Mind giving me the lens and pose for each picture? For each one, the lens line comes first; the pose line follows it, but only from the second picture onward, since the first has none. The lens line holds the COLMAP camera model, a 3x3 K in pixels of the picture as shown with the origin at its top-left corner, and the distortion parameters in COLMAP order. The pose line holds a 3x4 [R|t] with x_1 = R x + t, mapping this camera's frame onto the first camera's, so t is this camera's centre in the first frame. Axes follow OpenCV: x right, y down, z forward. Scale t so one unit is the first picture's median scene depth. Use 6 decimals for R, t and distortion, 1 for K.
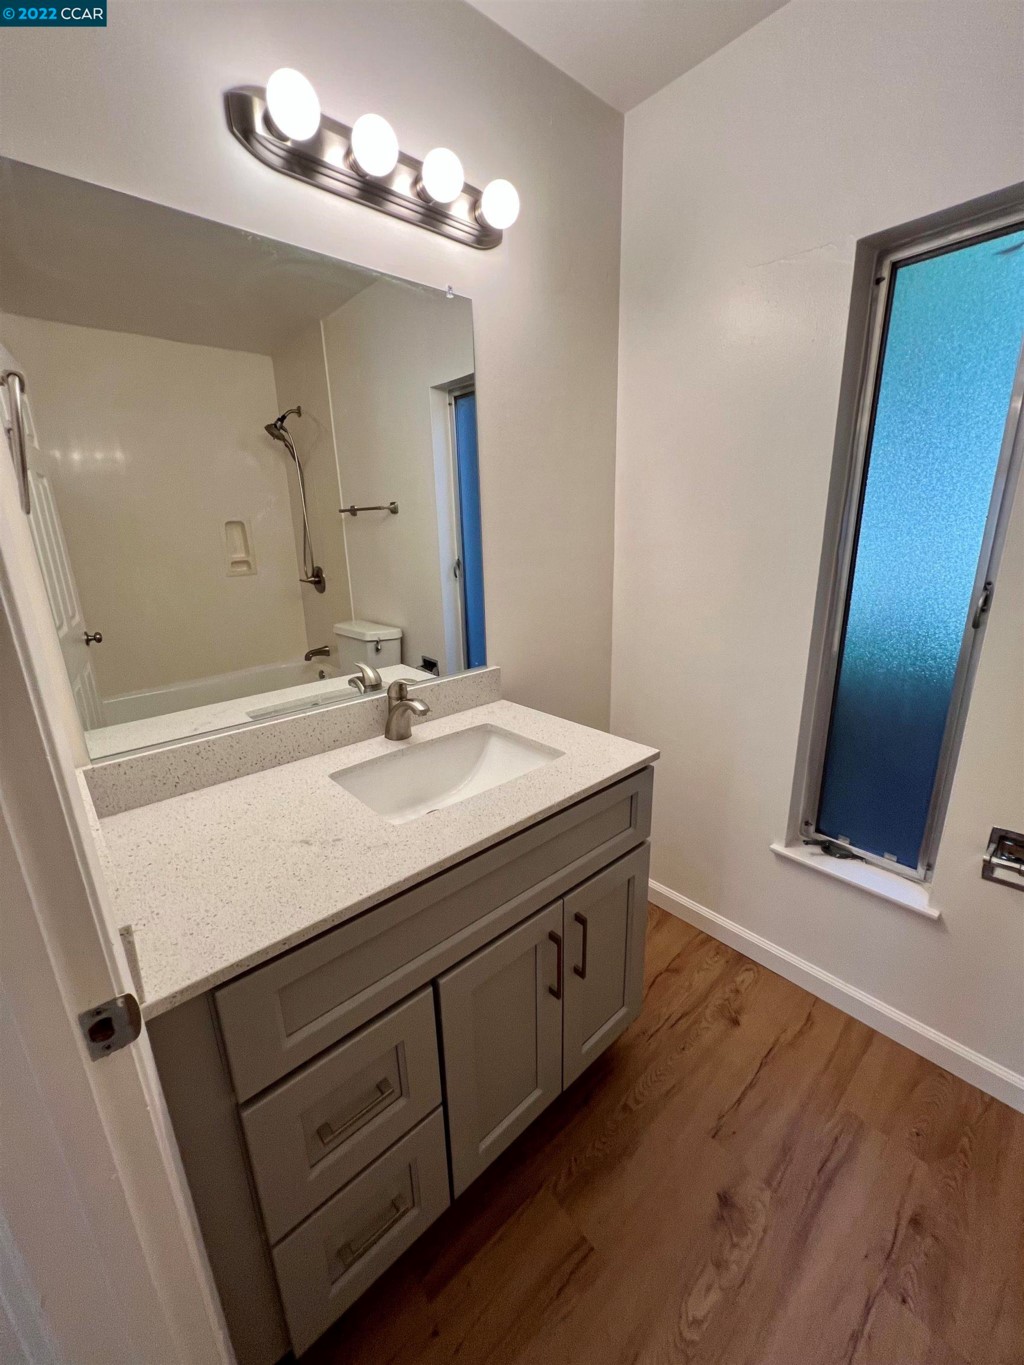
lens RADIAL K [[561.7, 0, 512.0], [0, 561.7, 682.5], [0, 0, 1]] dist [0.002350, 0.000294]
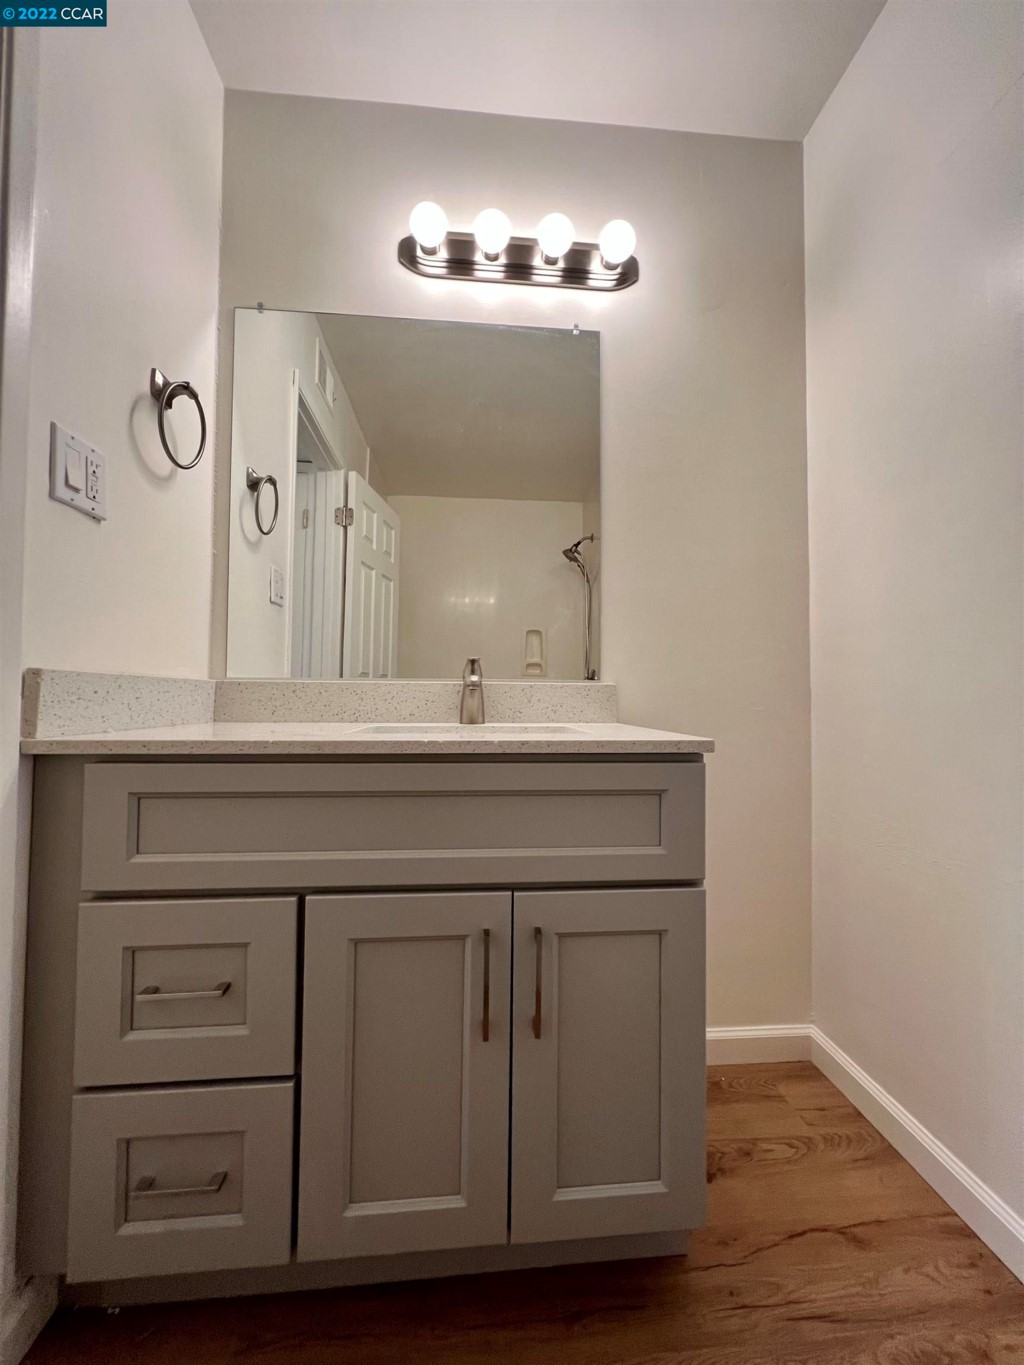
lens RADIAL K [[550.6, 0, 515.4], [0, 550.6, 683.2], [0, 0, 1]] dist [-0.002100, 0.000984]
pose [[0.791306, 0.014477, -0.611249, 0.354584], [-0.200184, 0.950752, -0.236636, 0.194000], [0.577720, 0.309614, 0.755234, 0.240021]]
